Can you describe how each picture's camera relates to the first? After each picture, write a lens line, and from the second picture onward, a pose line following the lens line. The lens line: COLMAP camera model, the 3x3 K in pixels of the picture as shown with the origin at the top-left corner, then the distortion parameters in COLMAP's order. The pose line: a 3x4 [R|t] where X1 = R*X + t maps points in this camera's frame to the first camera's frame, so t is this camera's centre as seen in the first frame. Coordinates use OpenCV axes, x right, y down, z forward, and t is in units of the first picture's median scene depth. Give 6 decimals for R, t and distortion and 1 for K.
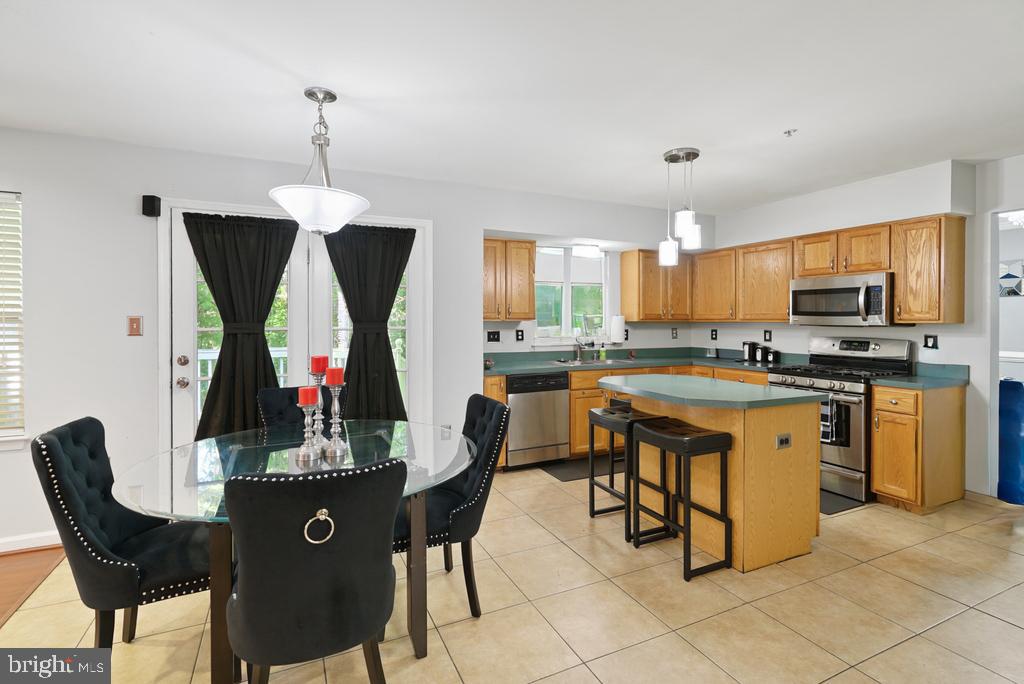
lens RADIAL K [[481.0, 0, 509.9], [0, 481.0, 323.0], [0, 0, 1]] dist [0.000308, 0.000166]
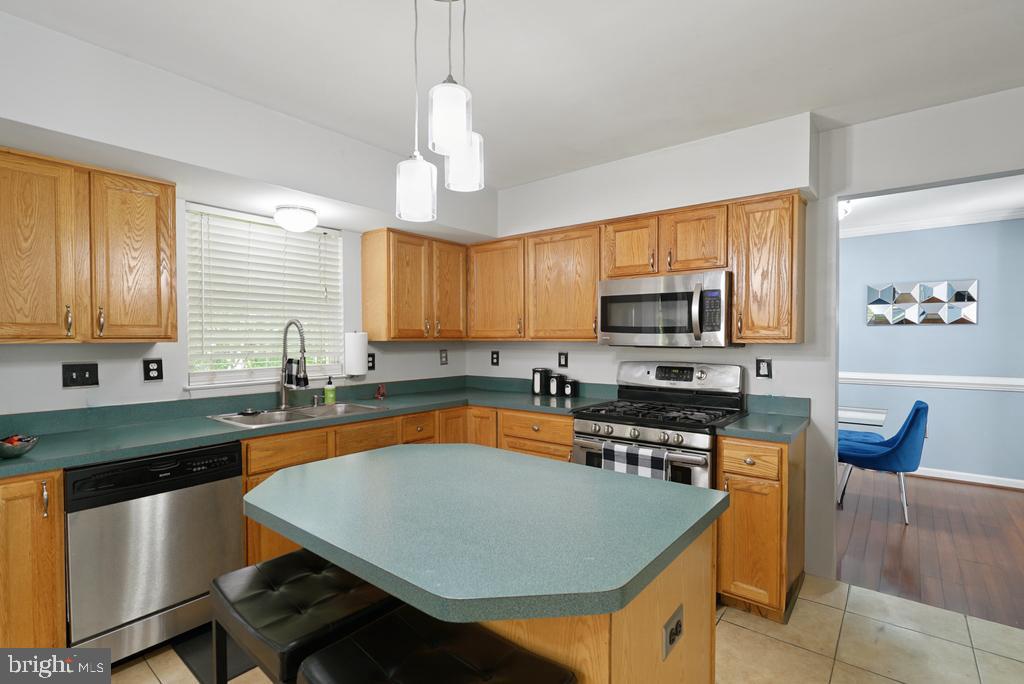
lens RADIAL K [[482.3, 0, 507.4], [0, 482.3, 344.5], [0, 0, 1]] dist [-0.003726, -0.000235]
pose [[0.902105, -0.008789, 0.431427, 0.161097], [0.004807, 0.999935, 0.010319, -0.005673], [-0.431489, -0.007235, 0.902089, 0.425961]]
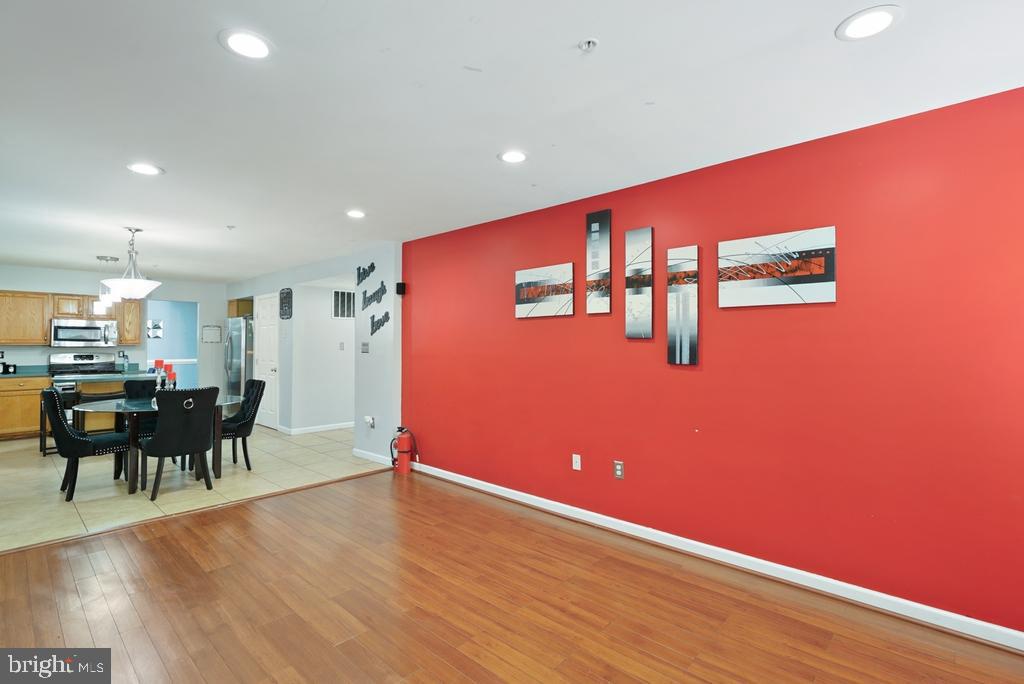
lens RADIAL K [[480.7, 0, 509.8], [0, 480.7, 334.2], [0, 0, 1]] dist [-0.000135, 0.000475]
pose [[-0.371041, 0.018887, 0.928424, -1.530844], [0.006570, 0.999822, -0.017714, 0.001143], [-0.928593, -0.000473, -0.371099, 0.159563]]
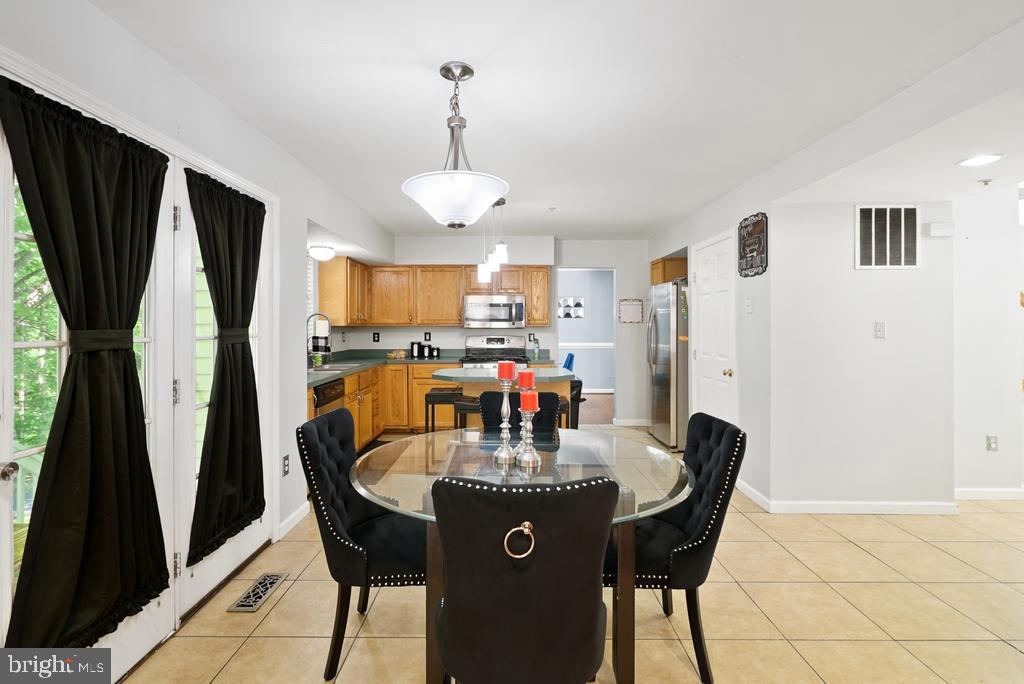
lens RADIAL K [[488.5, 0, 508.4], [0, 488.5, 323.6], [0, 0, 1]] dist [0.000462, 0.000153]
pose [[0.424517, 0.001608, 0.905419, -0.643278], [0.005969, 0.999972, -0.004575, -0.001142], [-0.905400, 0.007346, 0.424495, 0.288816]]
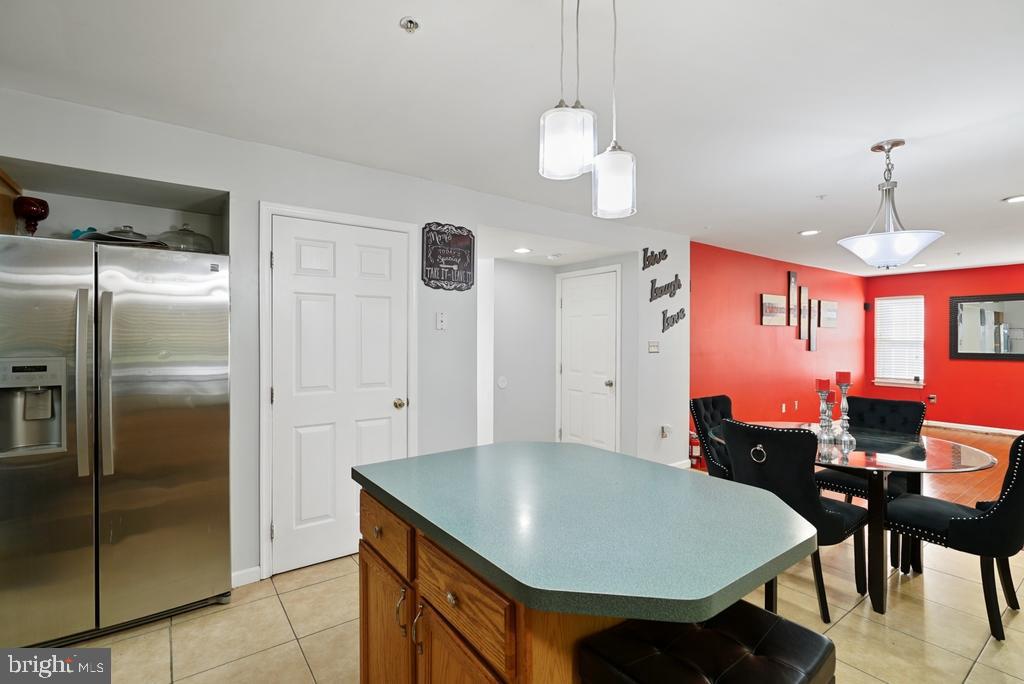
lens RADIAL K [[474.9, 0, 511.7], [0, 474.9, 339.6], [0, 0, 1]] dist [-0.001899, -0.000088]
pose [[-0.981133, -0.002021, -0.193323, 0.380652], [-0.003091, 0.999982, 0.005234, -0.009379], [0.193309, 0.005733, -0.981121, 1.055393]]
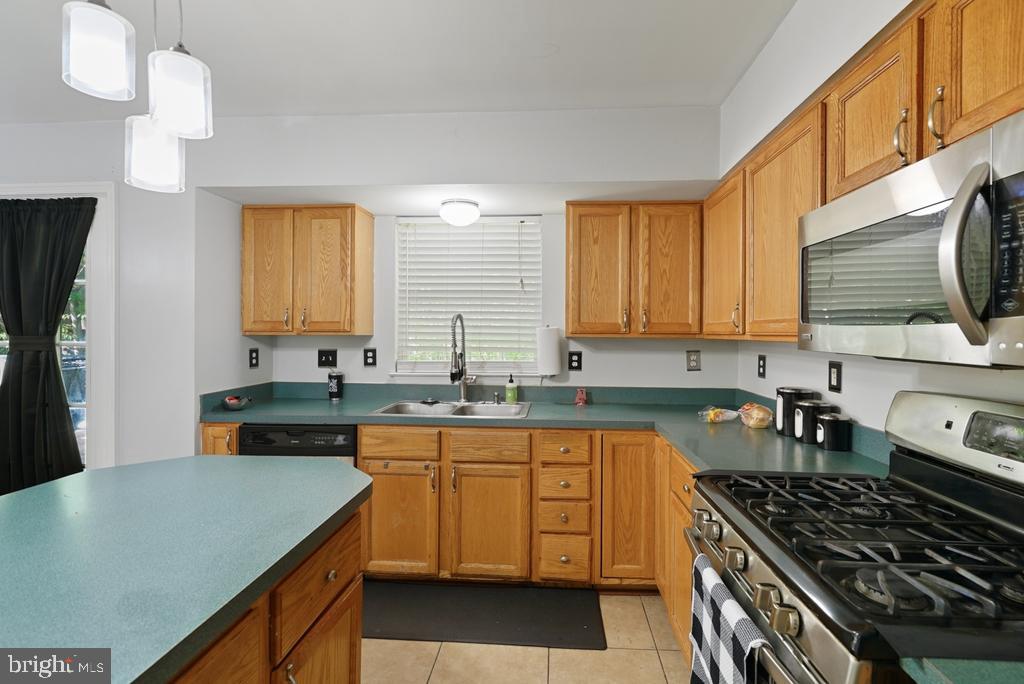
lens RADIAL K [[476.9, 0, 524.6], [0, 476.9, 336.4], [0, 0, 1]] dist [-0.002480, 0.000353]
pose [[0.877551, 0.007347, -0.479427, 0.578990], [-0.006878, 0.999973, 0.002735, -0.006368], [0.479434, 0.000897, 0.877577, 0.619374]]
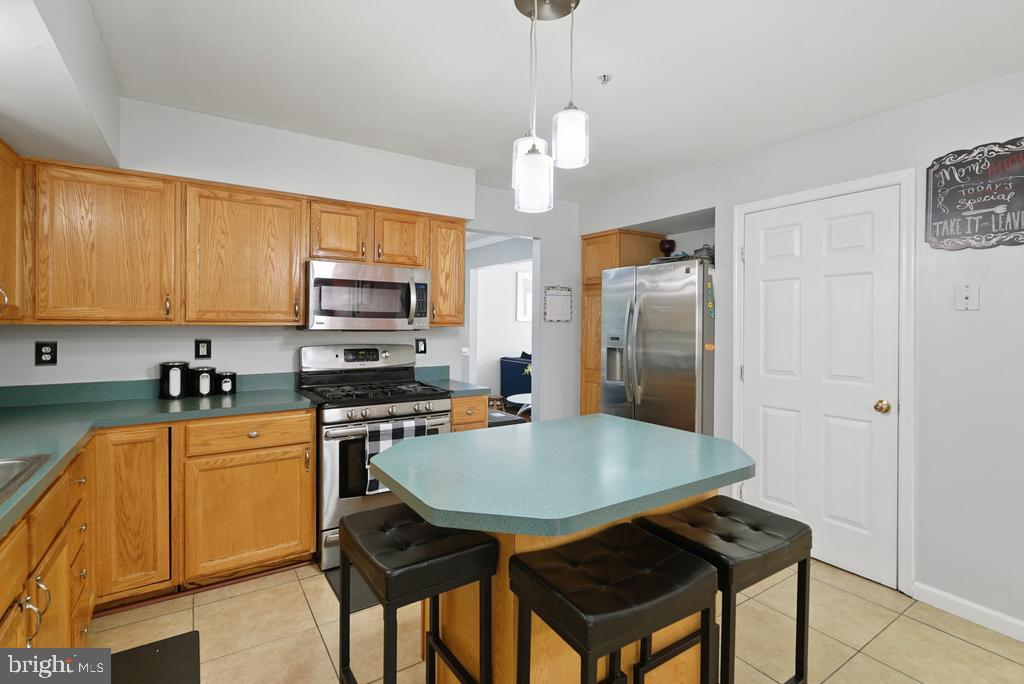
lens RADIAL K [[479.8, 0, 509.8], [0, 479.8, 325.2], [0, 0, 1]] dist [-0.000296, -0.000111]
pose [[-0.141938, -0.007338, 0.989848, -0.098592], [-0.002362, 0.999972, 0.007074, -0.007858], [-0.989873, -0.001333, -0.141952, 0.830817]]
